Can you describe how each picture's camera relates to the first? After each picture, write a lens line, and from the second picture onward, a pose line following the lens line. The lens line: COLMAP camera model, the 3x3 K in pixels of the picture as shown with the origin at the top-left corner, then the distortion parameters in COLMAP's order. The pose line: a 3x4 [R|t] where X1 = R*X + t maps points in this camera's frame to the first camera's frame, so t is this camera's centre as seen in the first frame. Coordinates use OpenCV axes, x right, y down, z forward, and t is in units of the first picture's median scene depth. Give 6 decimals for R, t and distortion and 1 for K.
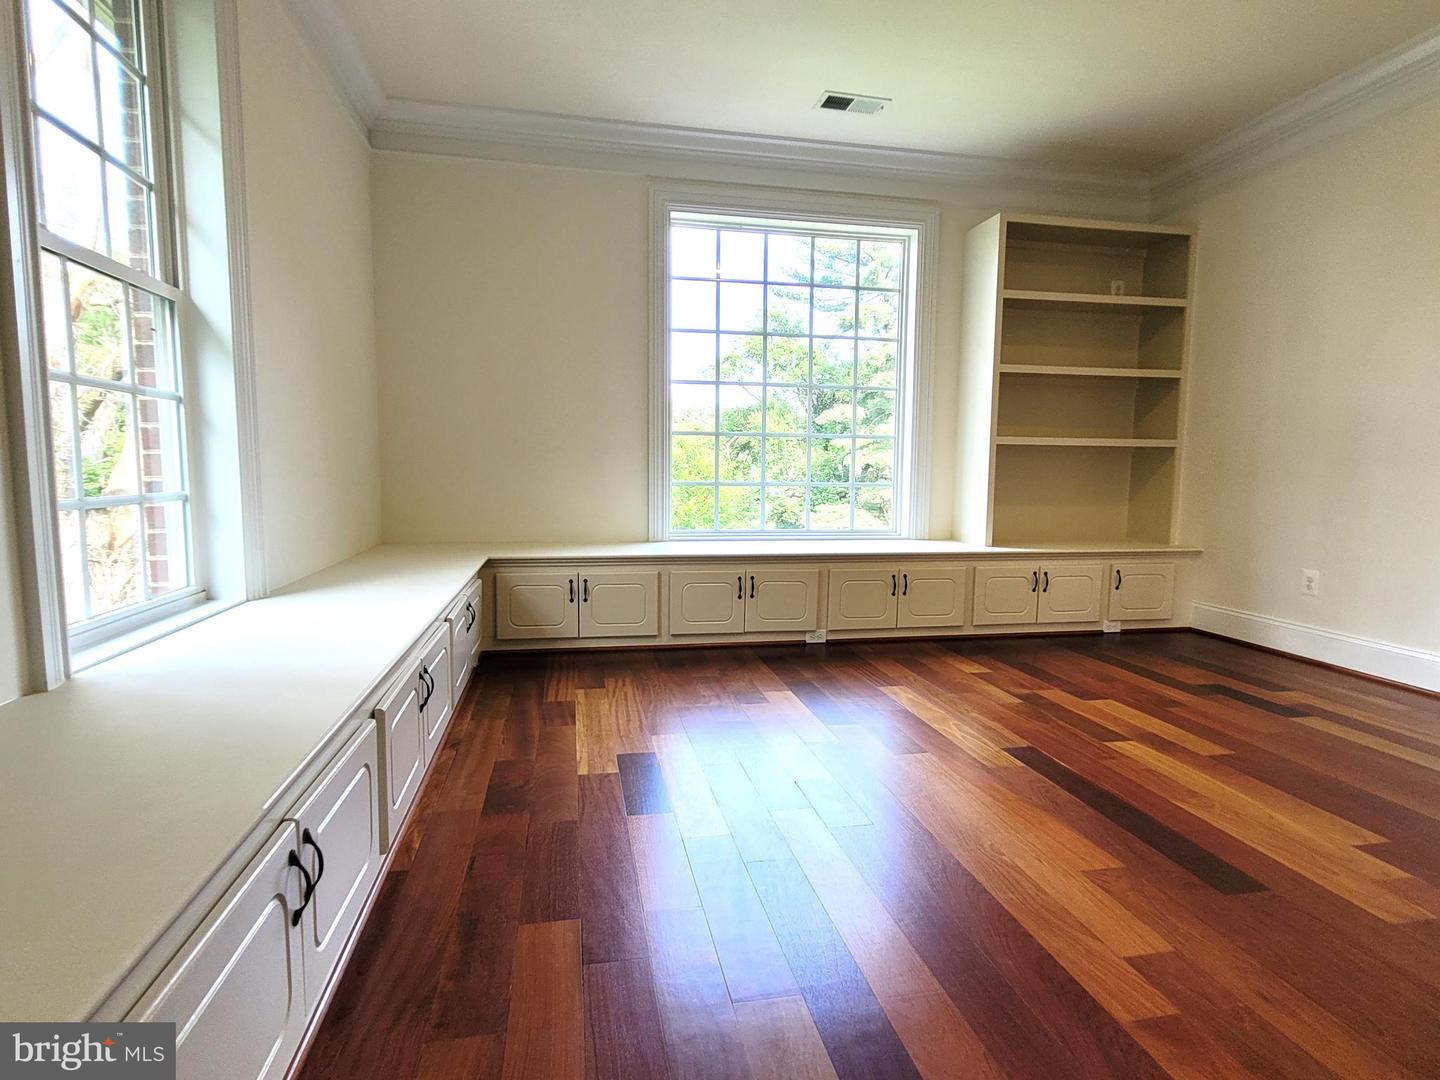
lens RADIAL K [[775.0, 0, 720.8], [0, 775.0, 545.8], [0, 0, 1]] dist [0.003610, -0.001676]
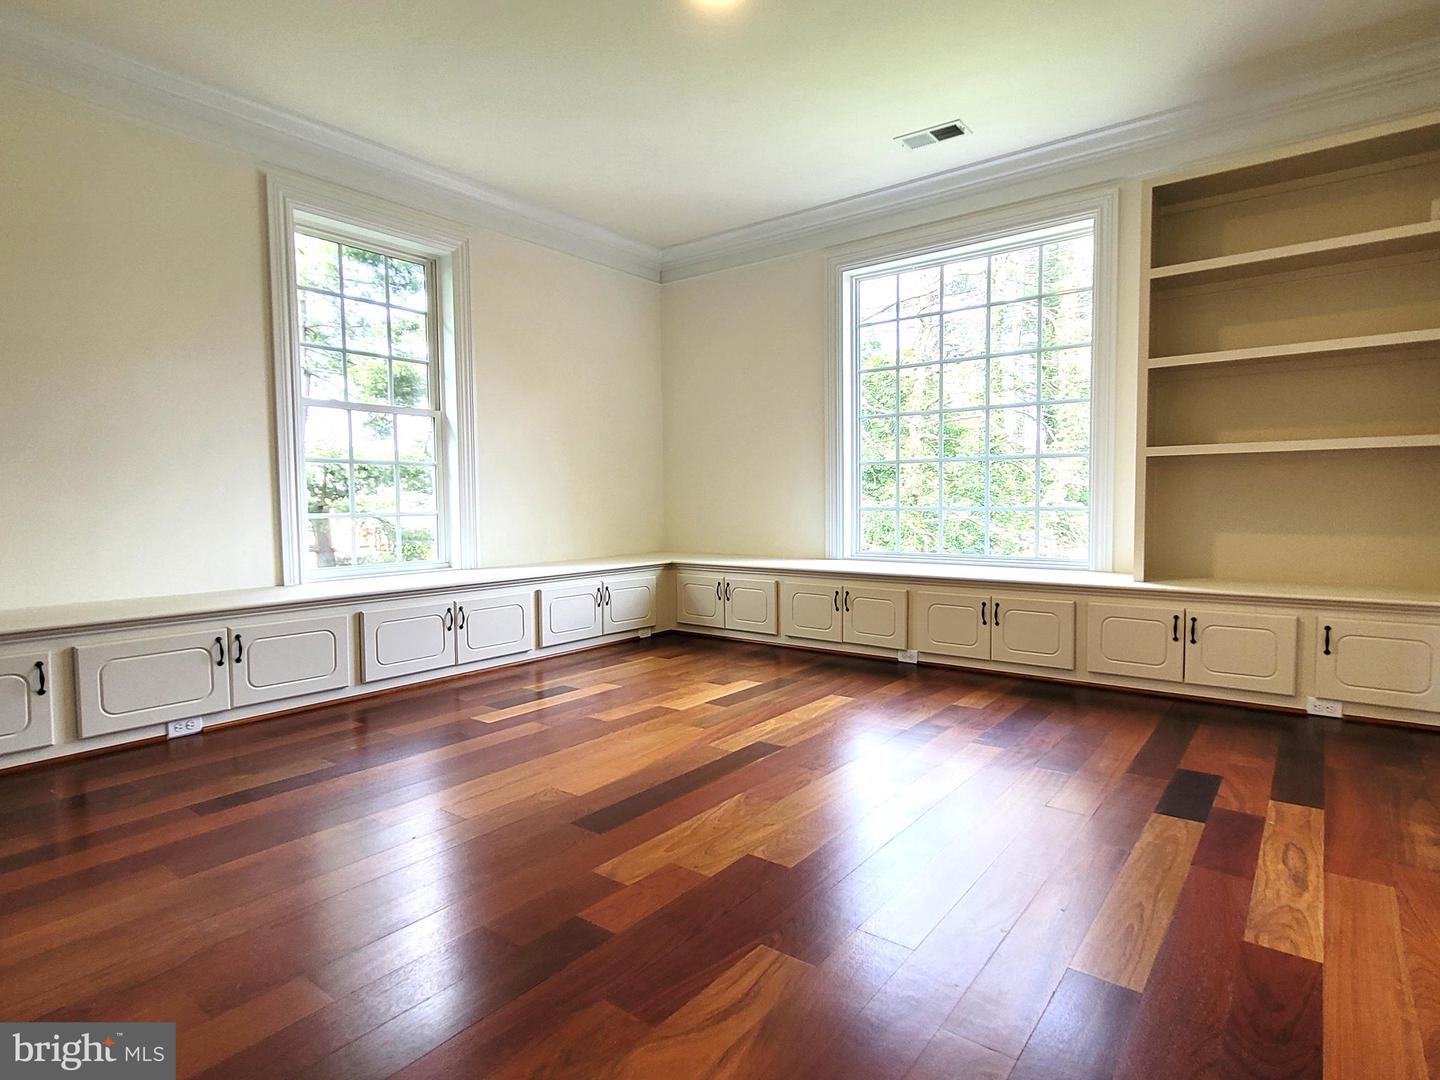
lens RADIAL K [[775.0, 0, 720.8], [0, 775.0, 545.8], [0, 0, 1]] dist [0.003610, -0.001676]
pose [[0.658637, 0.028753, -0.751911, 0.732945], [-0.058326, 0.998214, -0.012919, -0.000578], [0.750197, 0.052365, 0.659138, 0.134923]]
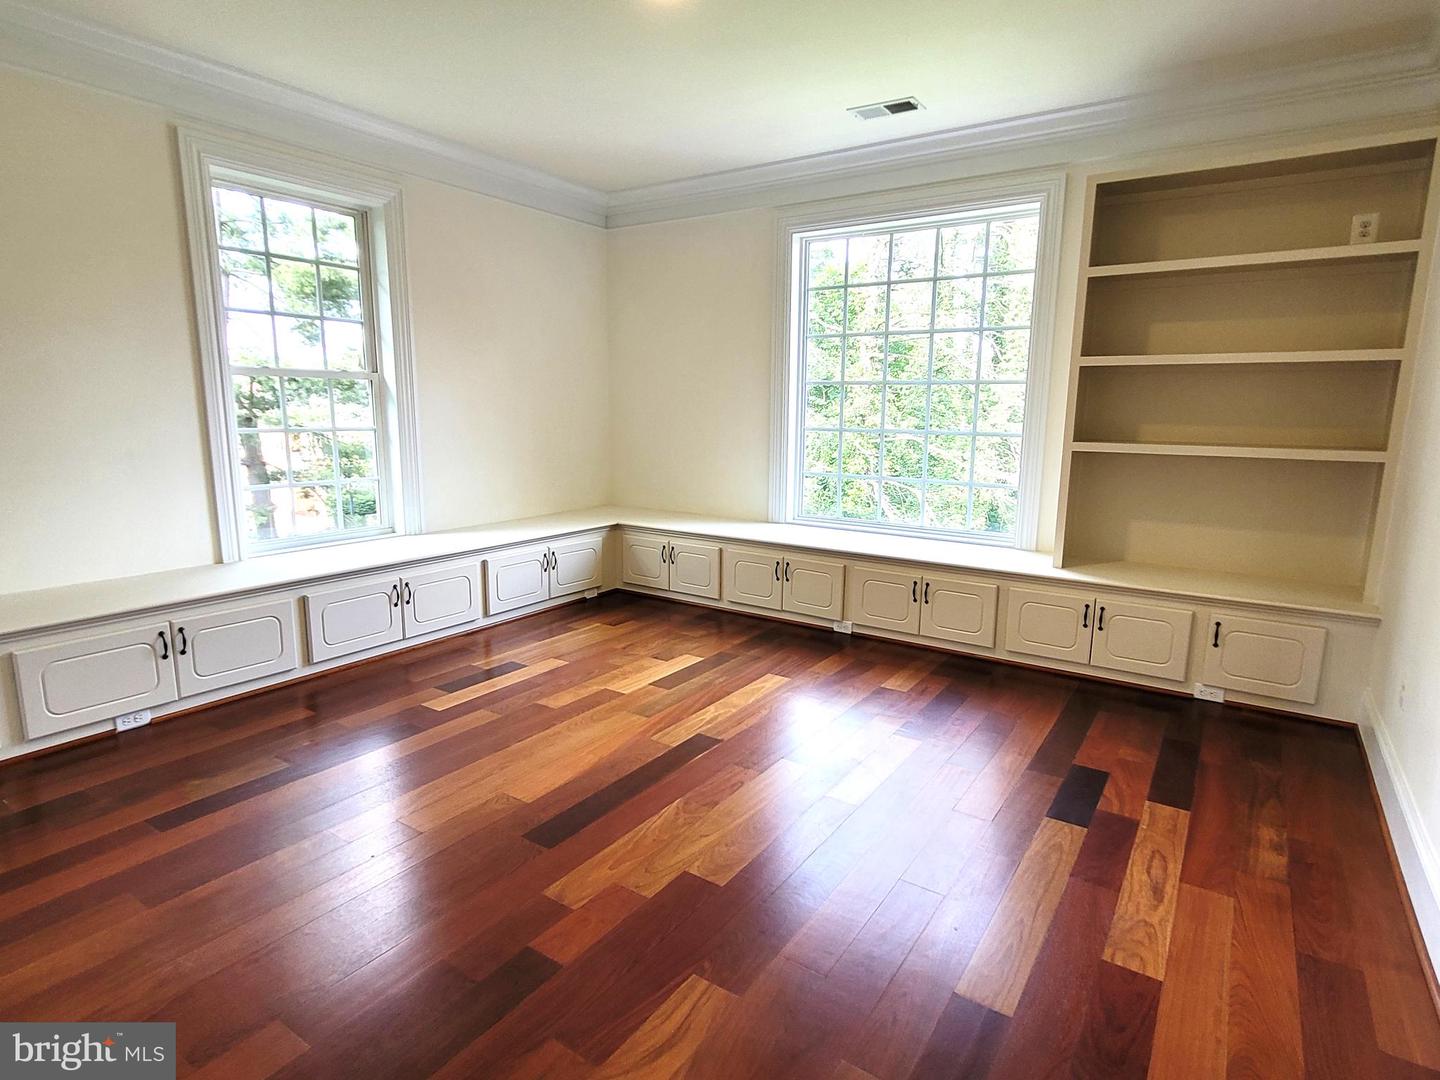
lens RADIAL K [[775.0, 0, 720.8], [0, 775.0, 545.8], [0, 0, 1]] dist [0.003610, -0.001676]
pose [[0.706180, 0.126048, -0.696722, 0.748099], [-0.073482, 0.991760, 0.104945, -0.095845], [0.704209, -0.022913, 0.709623, 0.119772]]
